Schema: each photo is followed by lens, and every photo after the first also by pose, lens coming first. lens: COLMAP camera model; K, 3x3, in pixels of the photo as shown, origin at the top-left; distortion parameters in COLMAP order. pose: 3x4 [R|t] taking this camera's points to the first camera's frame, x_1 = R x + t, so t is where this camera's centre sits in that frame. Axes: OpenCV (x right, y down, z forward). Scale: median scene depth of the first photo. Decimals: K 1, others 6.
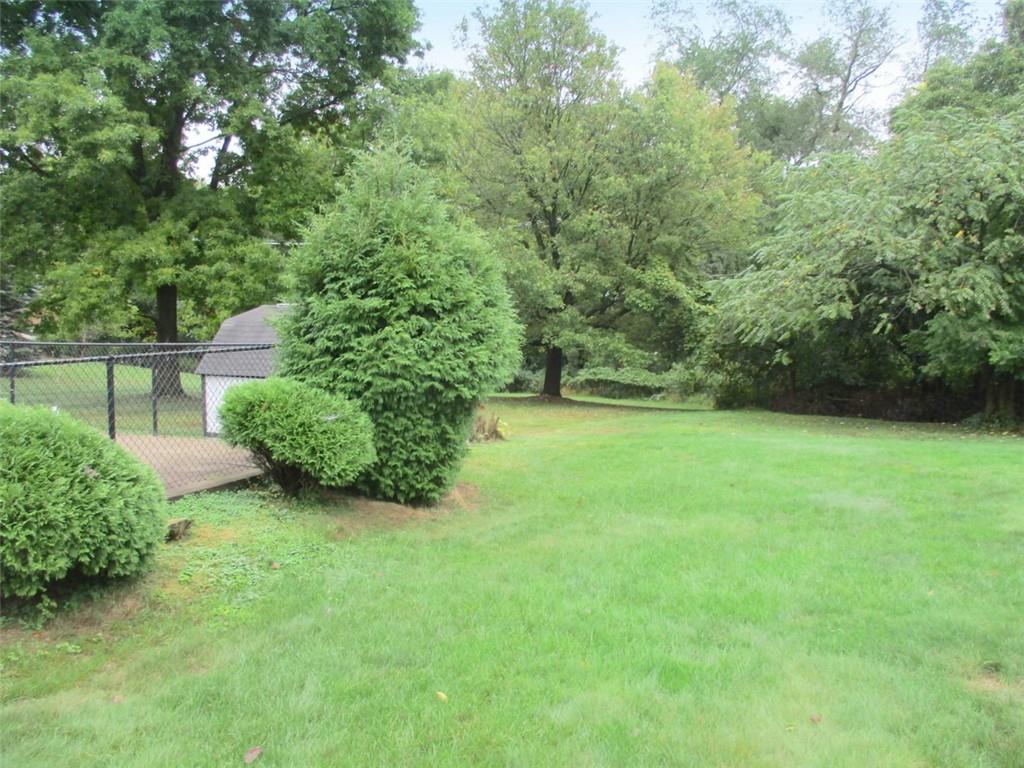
lens RADIAL K [[830.2, 0, 512.0], [0, 830.2, 384.0], [0, 0, 1]] dist [-0.064418, -0.002878]
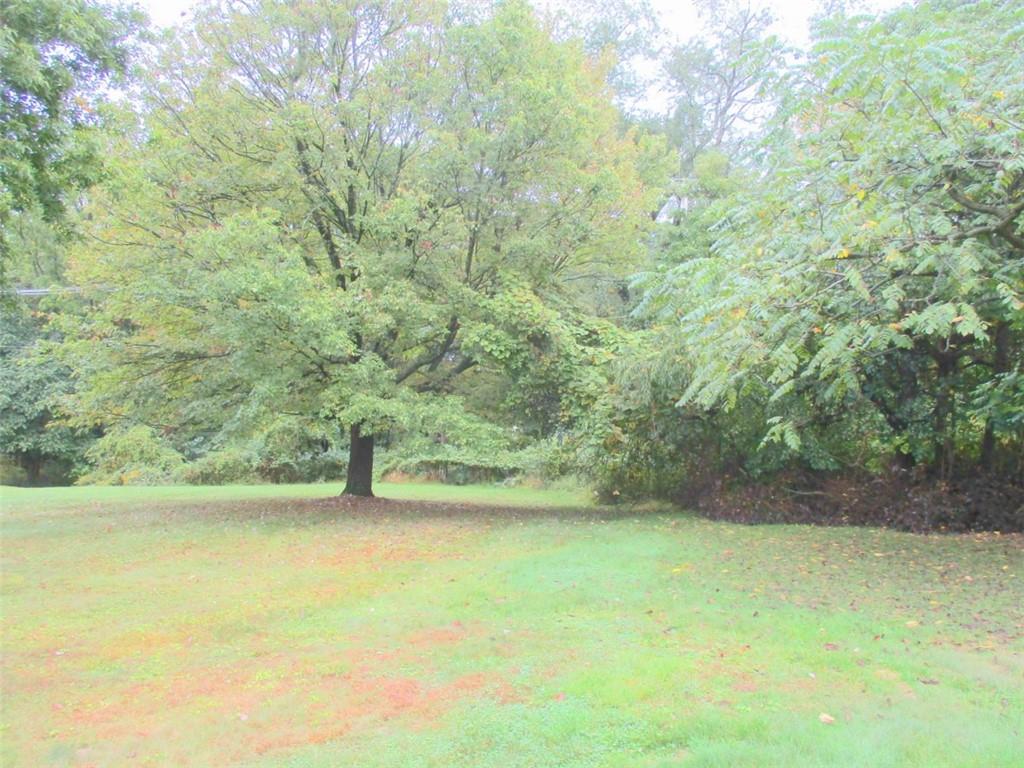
lens RADIAL K [[830.2, 0, 512.0], [0, 830.2, 384.0], [0, 0, 1]] dist [-0.064418, -0.002878]
pose [[0.982935, -0.019025, 0.182967, 0.061357], [0.034756, 0.995930, -0.083162, -0.019118], [-0.180640, 0.088102, 0.979595, 0.405761]]
